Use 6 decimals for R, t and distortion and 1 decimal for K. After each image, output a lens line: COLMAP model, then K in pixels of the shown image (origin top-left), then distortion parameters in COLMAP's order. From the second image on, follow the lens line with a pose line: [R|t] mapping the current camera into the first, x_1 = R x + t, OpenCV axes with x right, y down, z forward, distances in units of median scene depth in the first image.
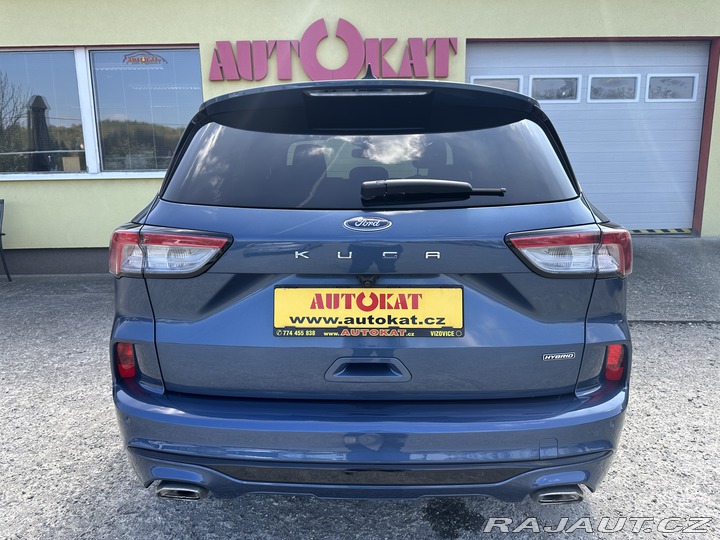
lens RADIAL K [[526.6, 0, 360.0], [0, 526.6, 270.0], [0, 0, 1]] dist [0.088495, -0.104504]
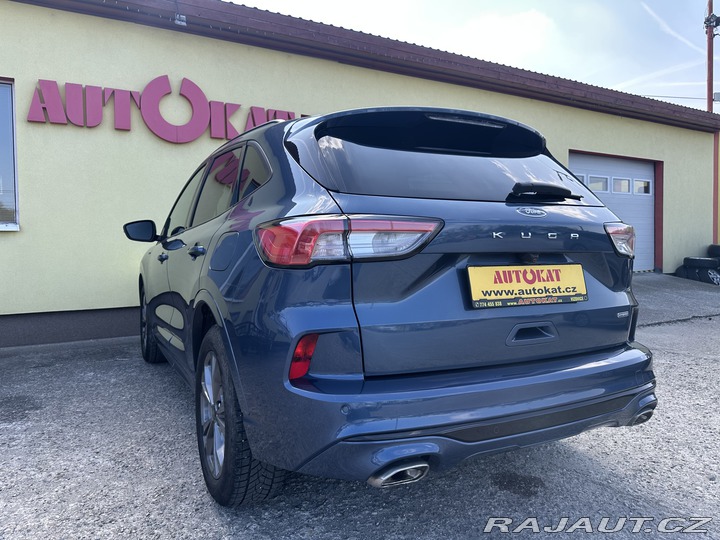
lens RADIAL K [[526.6, 0, 360.0], [0, 526.6, 270.0], [0, 0, 1]] dist [0.088495, -0.104504]
pose [[0.870407, -0.017303, 0.492030, -0.930755], [0.092855, 0.987216, -0.129545, 0.168216], [-0.483498, 0.158445, 0.860886, 0.129016]]
